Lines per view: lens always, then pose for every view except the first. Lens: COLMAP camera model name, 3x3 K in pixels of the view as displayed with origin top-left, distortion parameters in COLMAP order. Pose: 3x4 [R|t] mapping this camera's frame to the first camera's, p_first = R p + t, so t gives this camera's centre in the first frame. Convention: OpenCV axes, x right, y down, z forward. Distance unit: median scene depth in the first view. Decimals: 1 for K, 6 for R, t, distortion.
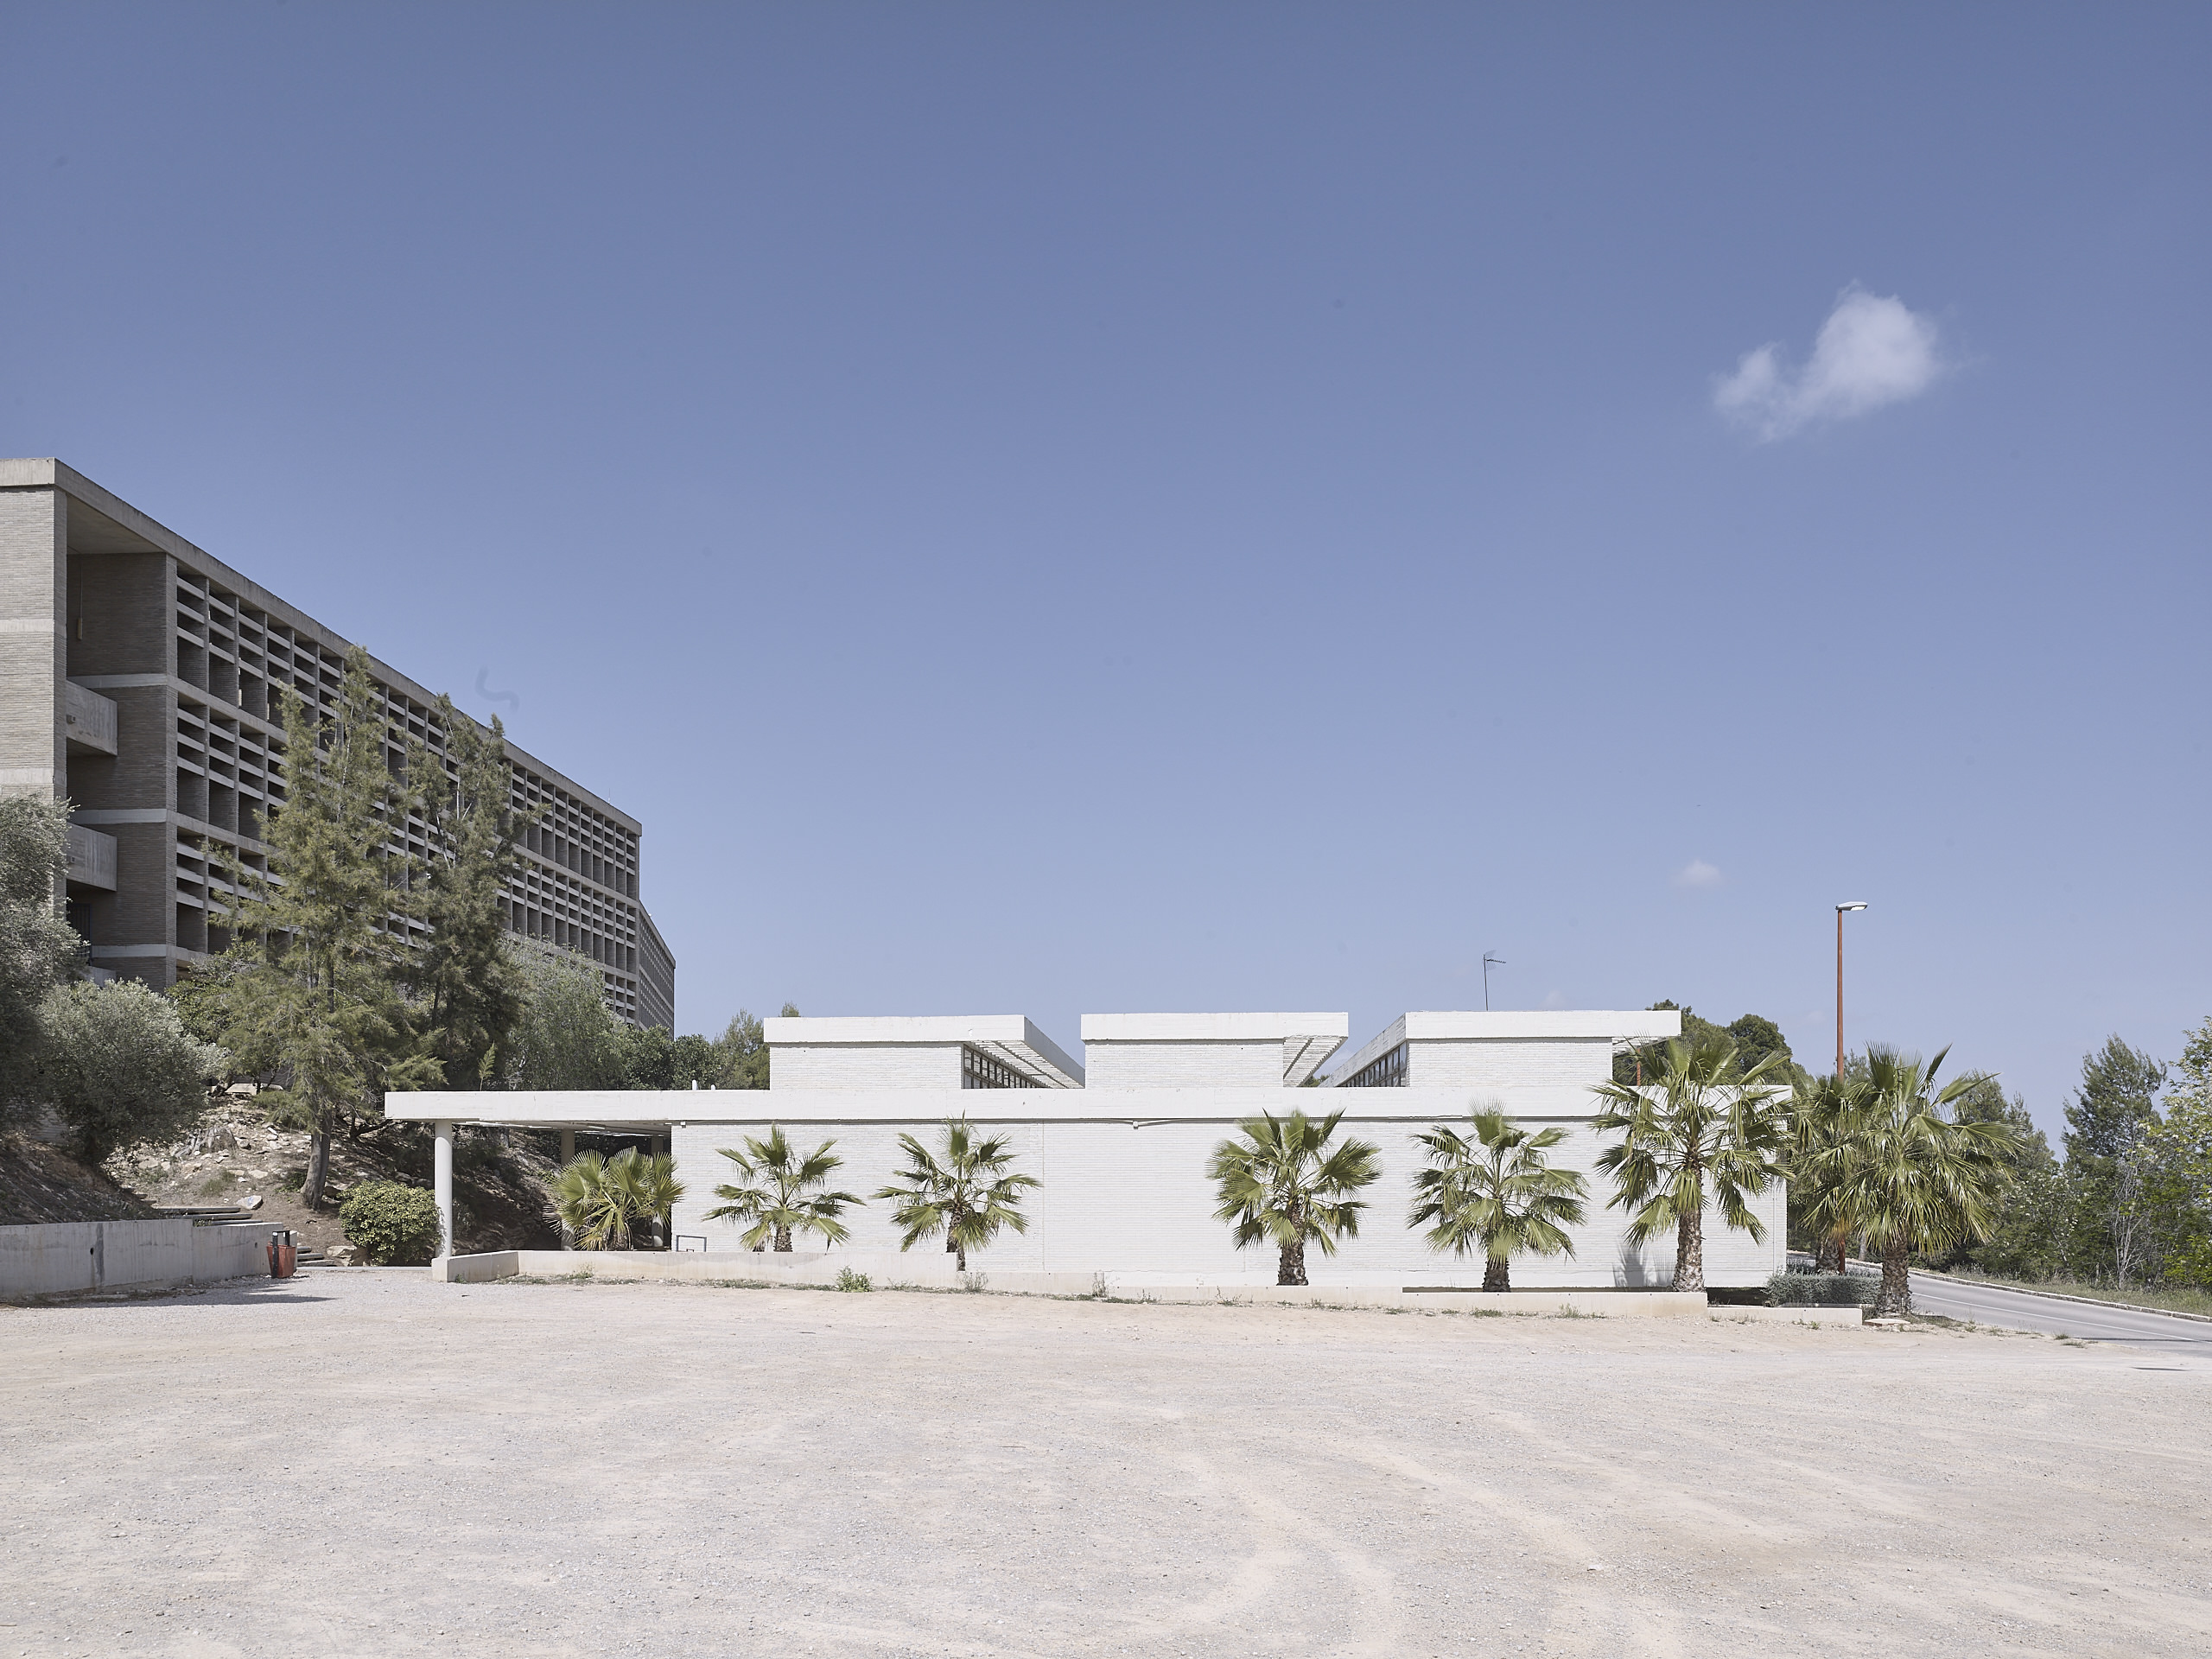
lens RADIAL K [[1644.3, 0, 1100.8], [0, 1644.3, 1178.4], [0, 0, 1]] dist [-0.017424, 0.009867]
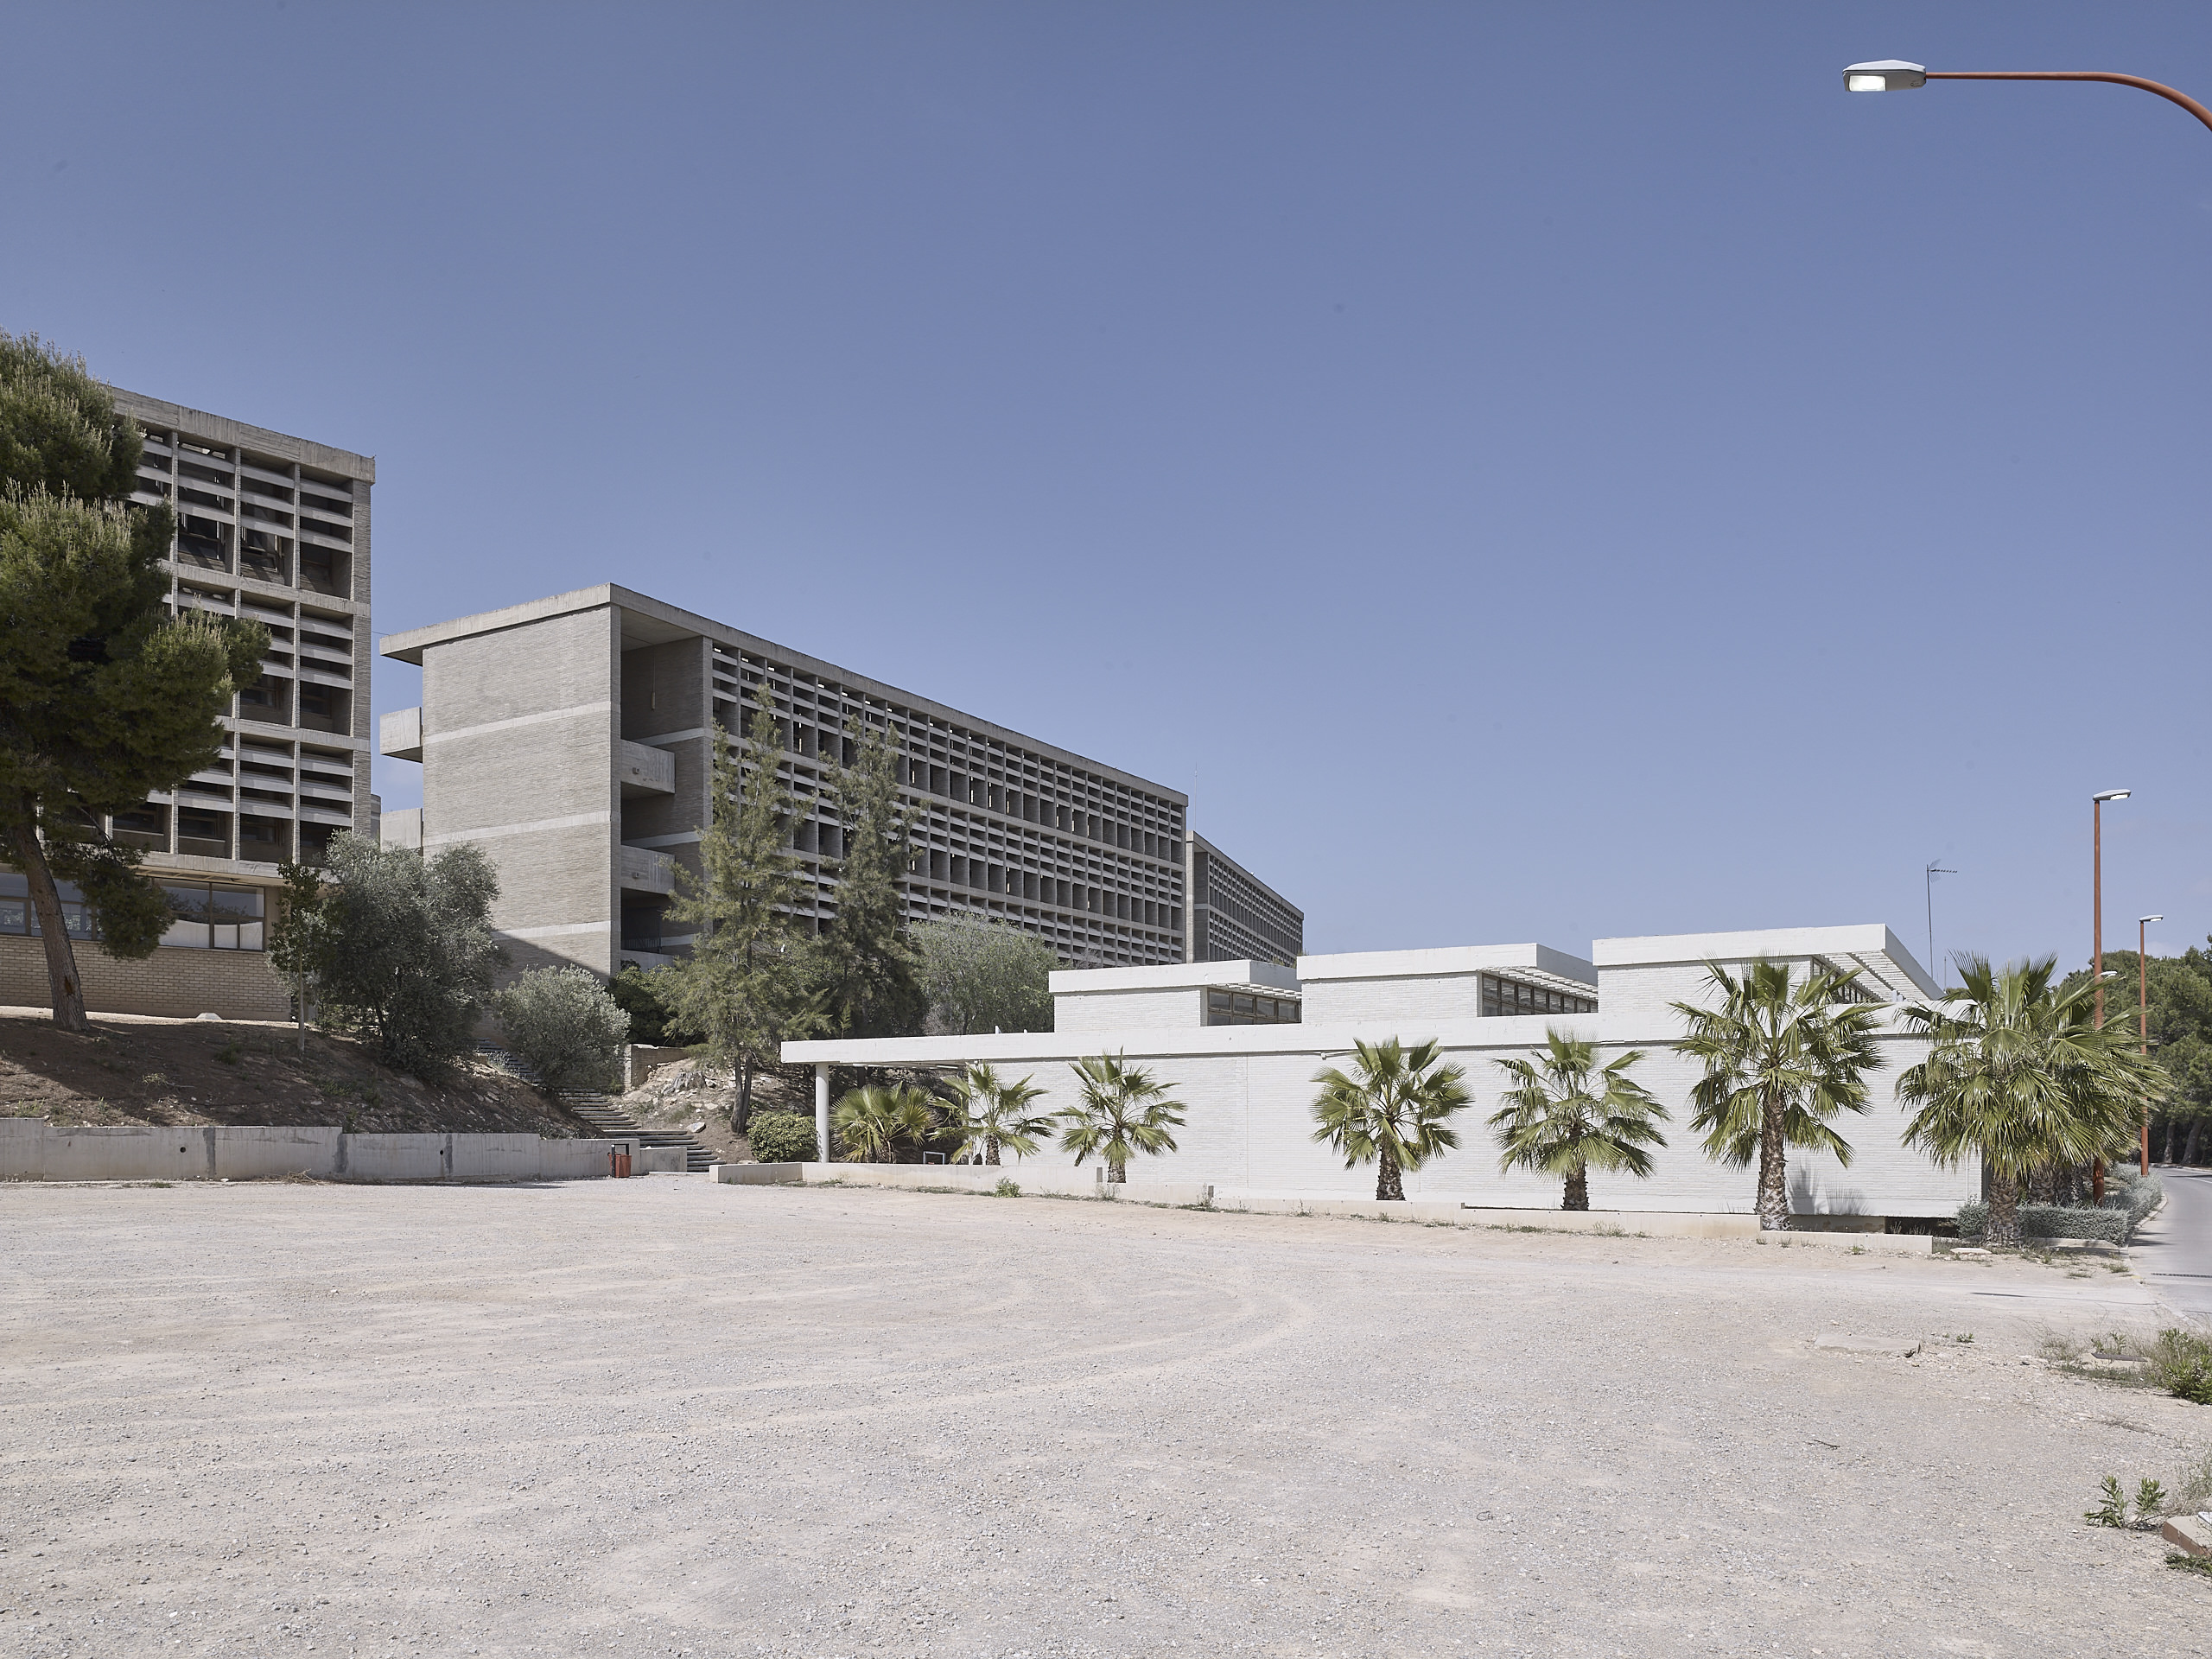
lens RADIAL K [[1645.4, 0, 1097.8], [0, 1645.4, 1125.7], [0, 0, 1]] dist [-0.015733, 0.009480]
pose [[0.892666, -0.000328, -0.450719, 0.366849], [0.001462, 0.999997, 0.002168, 0.010840], [0.450717, -0.002595, 0.892663, -0.043947]]
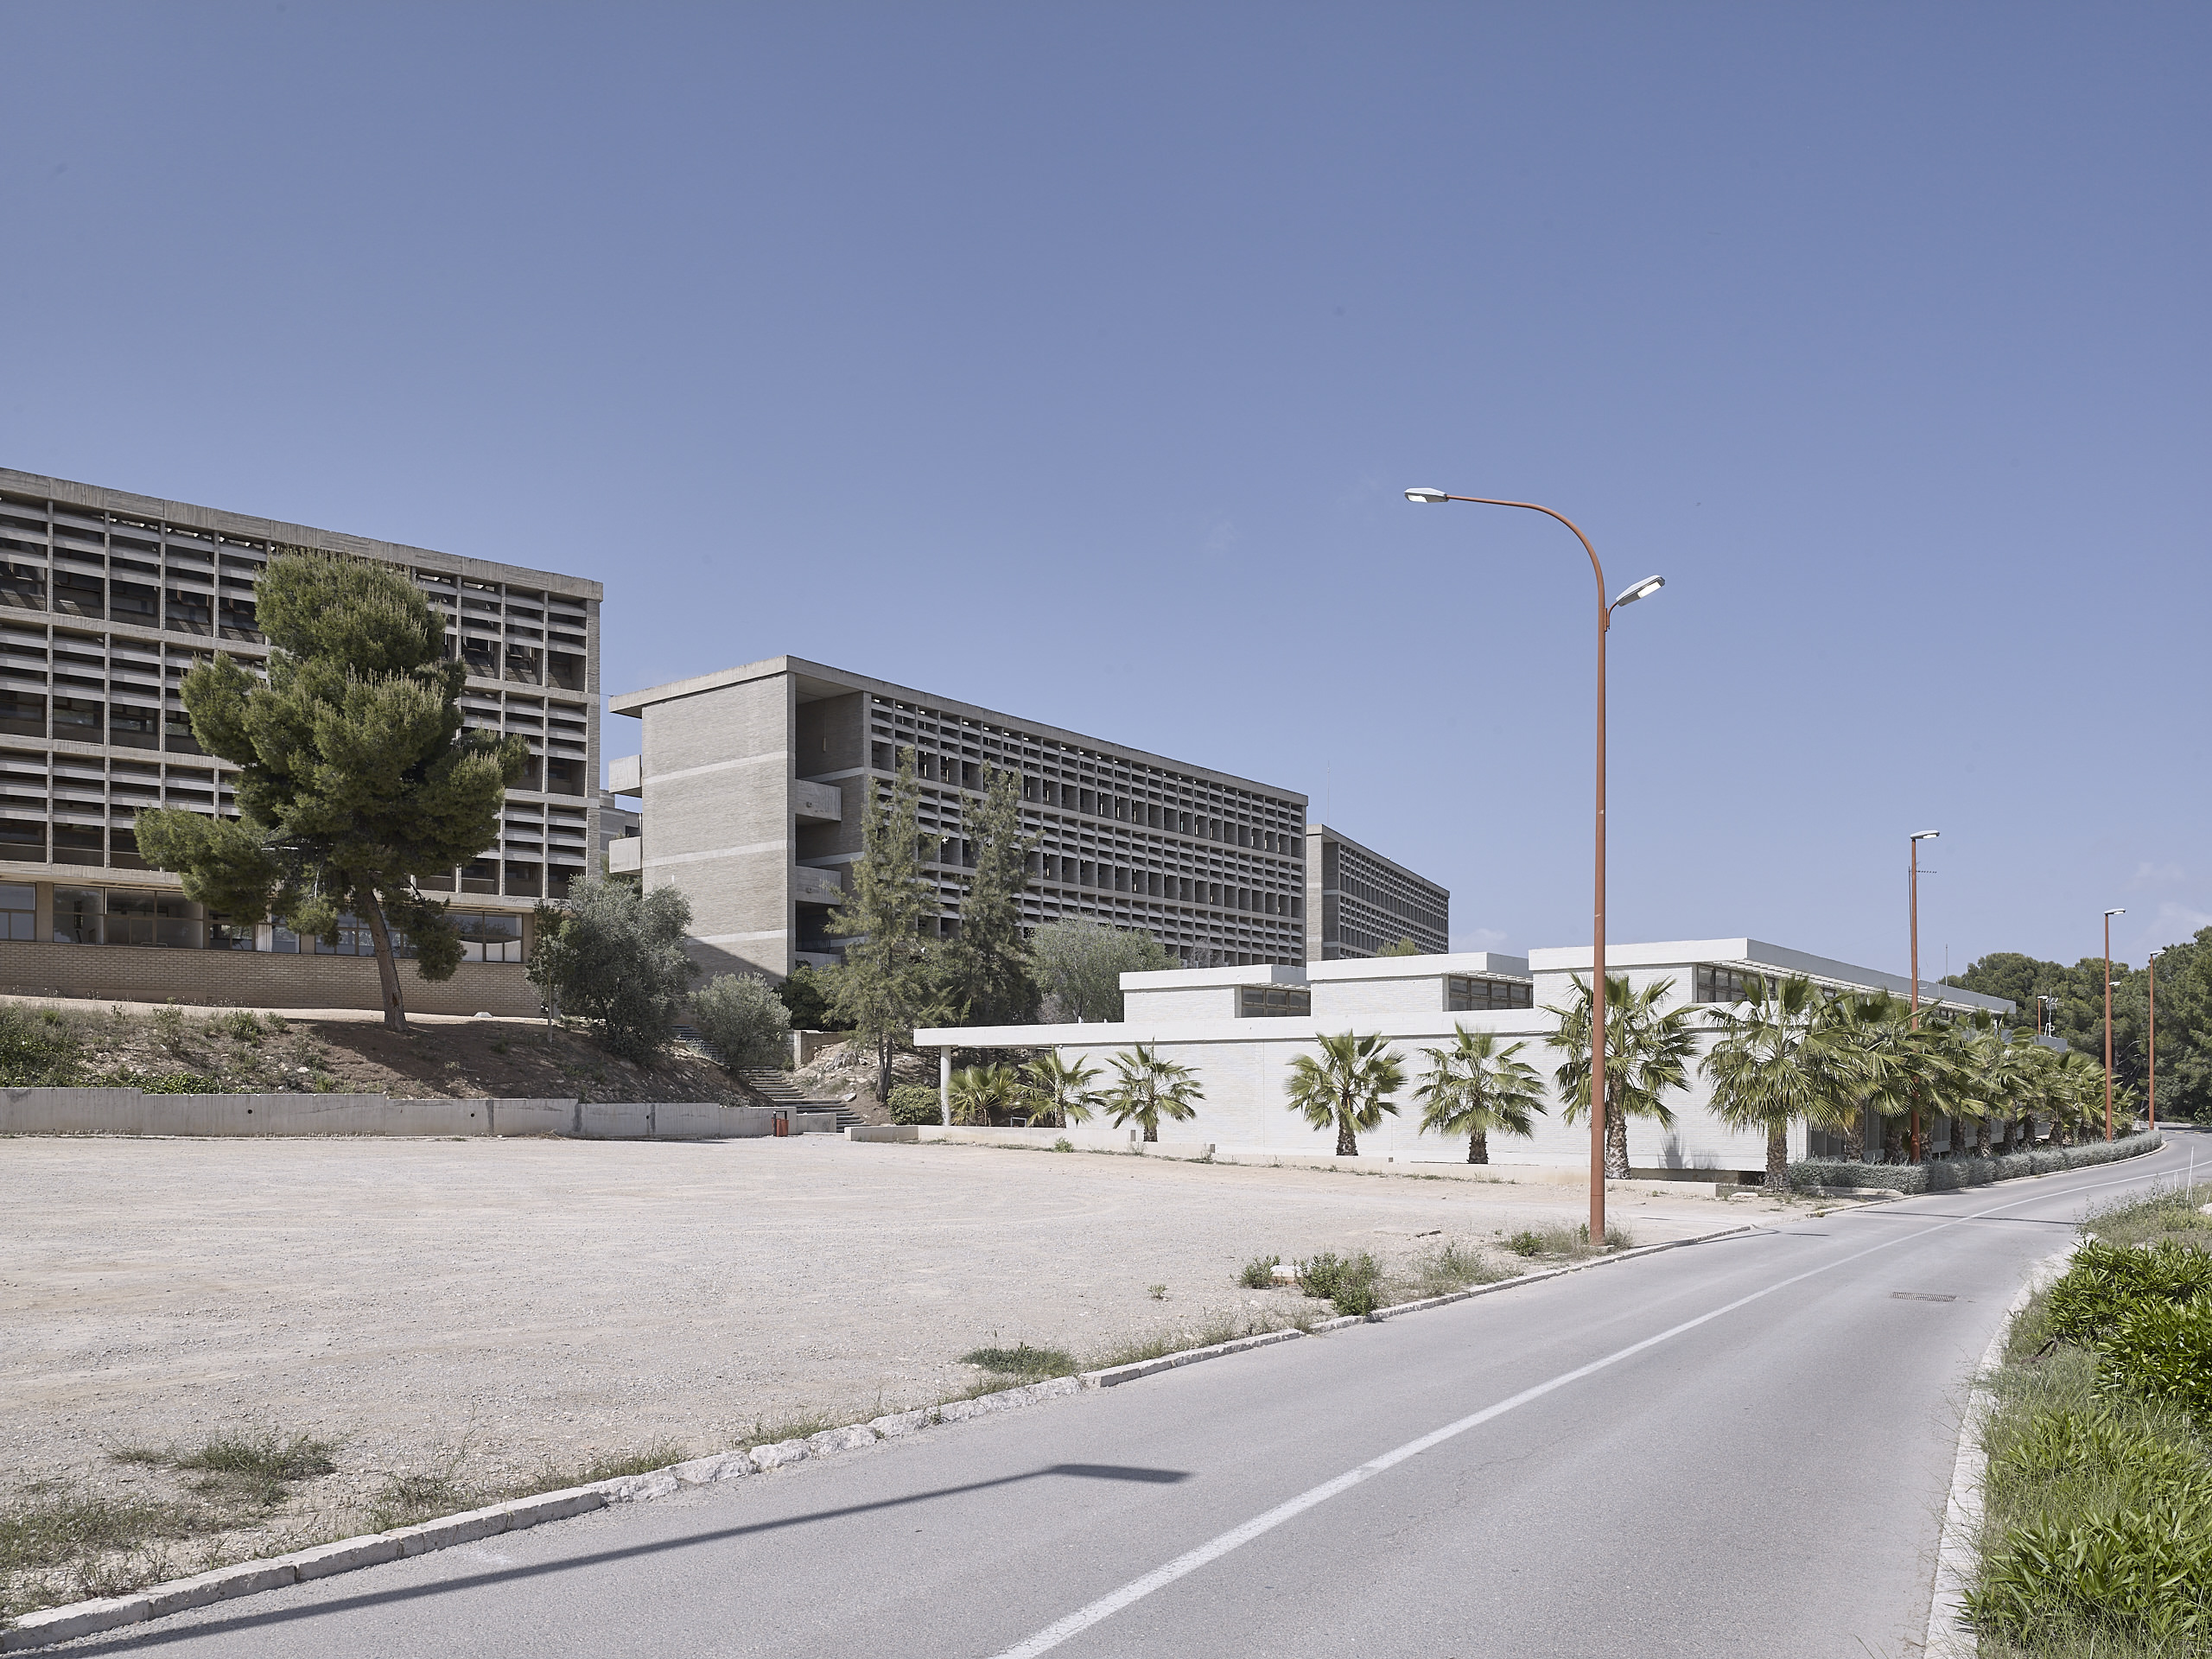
lens RADIAL K [[1648.3, 0, 1097.8], [0, 1648.3, 1087.5], [0, 0, 1]] dist [-0.012934, 0.008471]
pose [[0.827884, -0.000847, -0.560899, 0.618906], [0.001255, 0.999999, 0.000343, 0.004475], [0.560898, -0.000988, 0.827884, -0.240846]]
